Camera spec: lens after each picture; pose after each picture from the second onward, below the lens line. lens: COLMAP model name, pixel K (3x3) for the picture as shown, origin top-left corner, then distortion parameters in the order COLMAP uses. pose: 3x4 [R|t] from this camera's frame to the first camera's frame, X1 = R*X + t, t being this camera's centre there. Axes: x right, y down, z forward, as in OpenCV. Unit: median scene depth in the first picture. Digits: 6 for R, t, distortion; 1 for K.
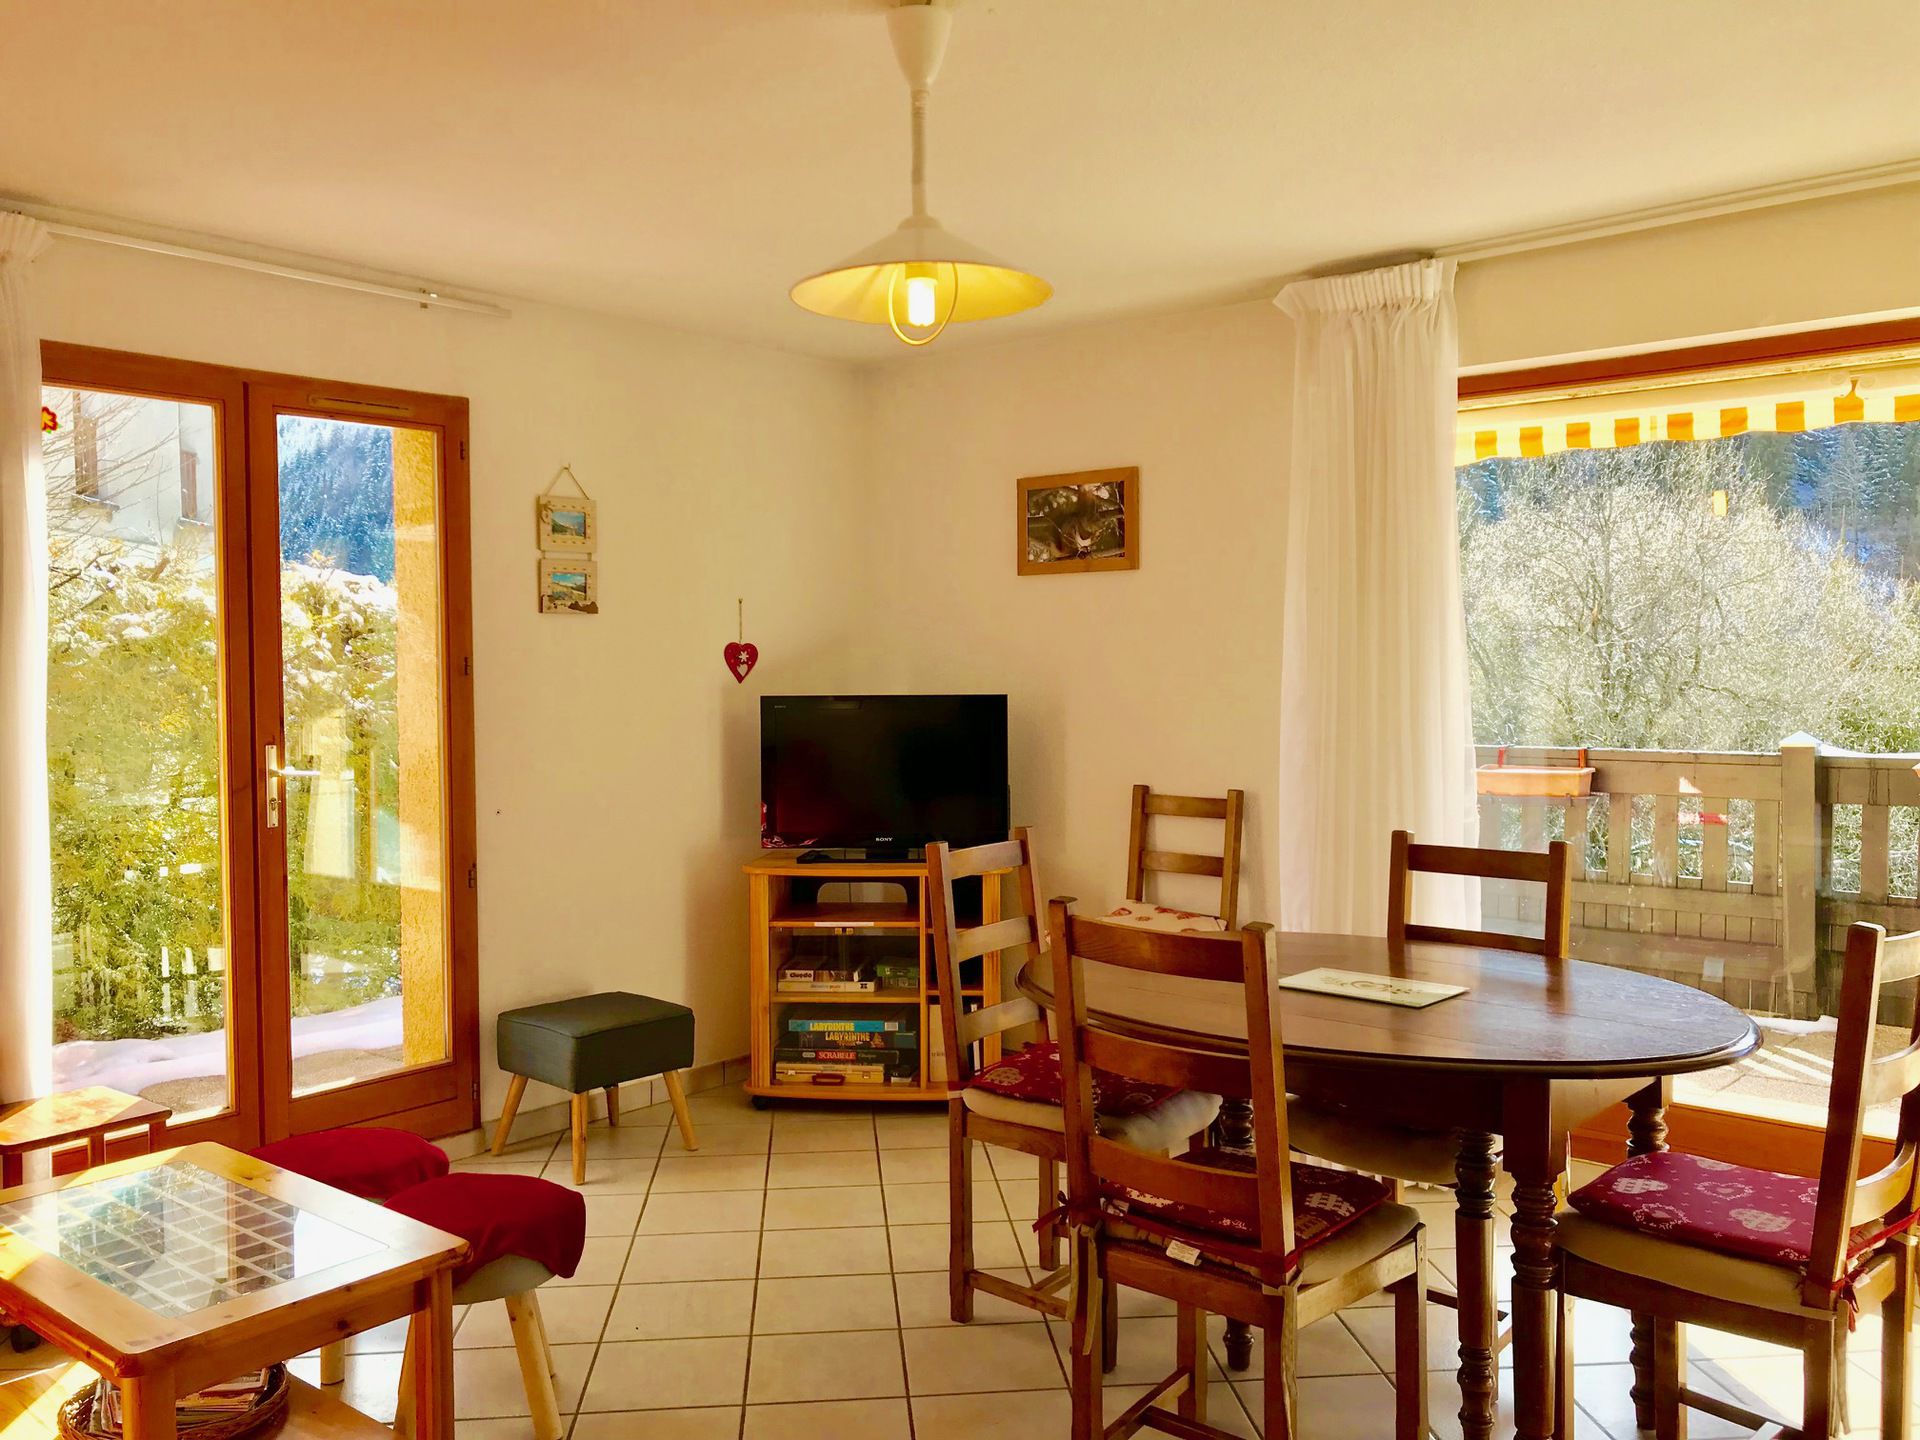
lens RADIAL K [[1568.7, 0, 960.0], [0, 1568.7, 720.0], [0, 0, 1]] dist [0.082976, -0.105672]
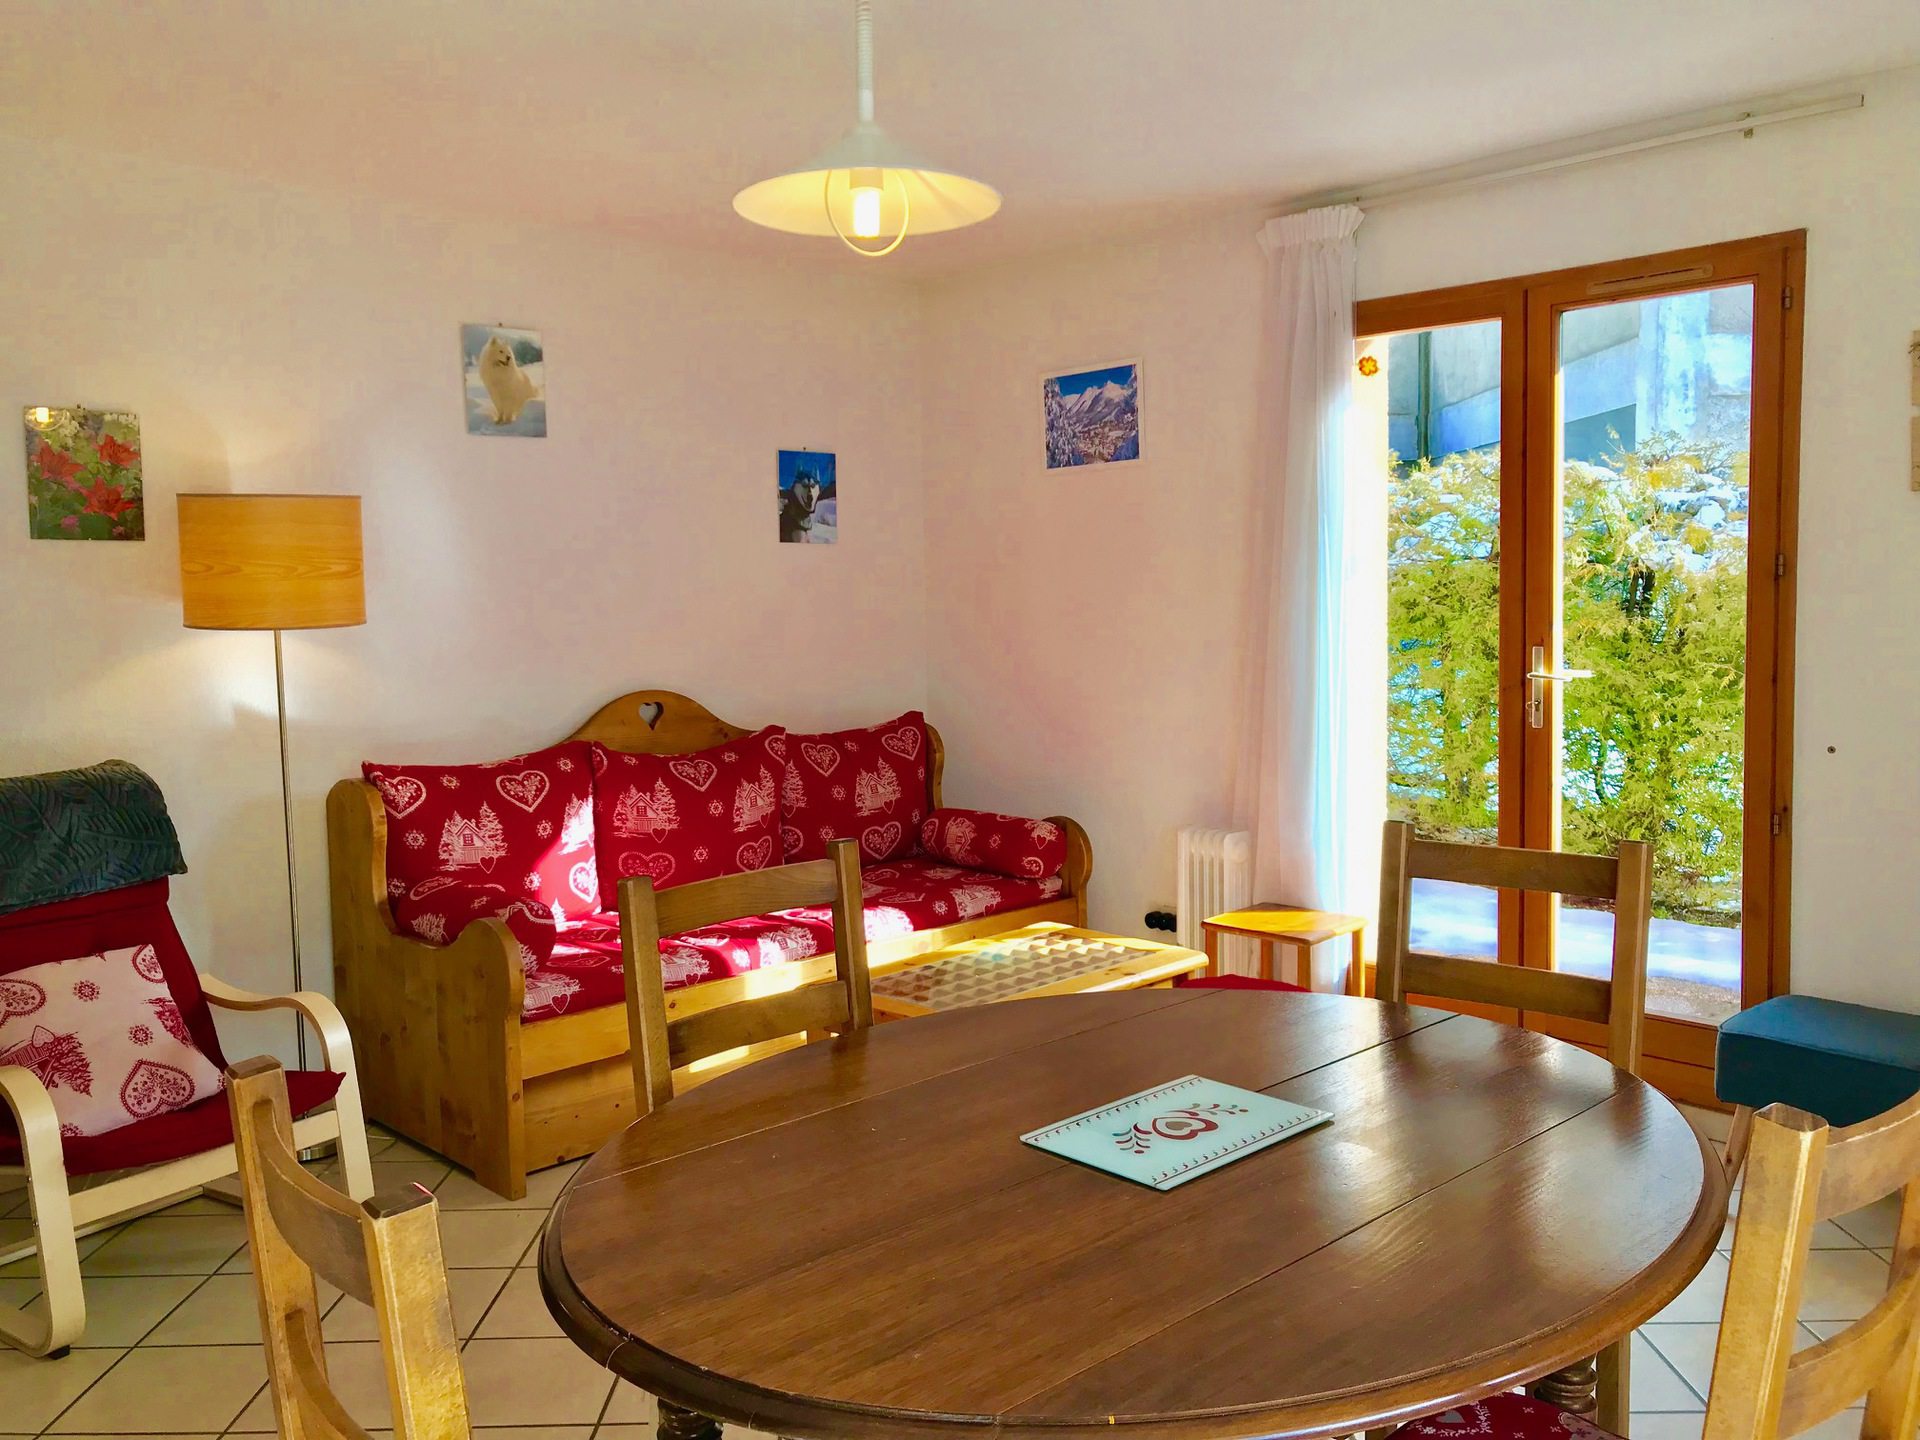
lens RADIAL K [[1568.7, 0, 960.0], [0, 1568.7, 720.0], [0, 0, 1]] dist [0.082976, -0.105672]
pose [[-0.089029, 0.093506, -0.991630, 0.614076], [-0.018757, 0.995250, 0.095531, -0.028111], [0.995852, 0.027105, -0.086853, 0.733212]]
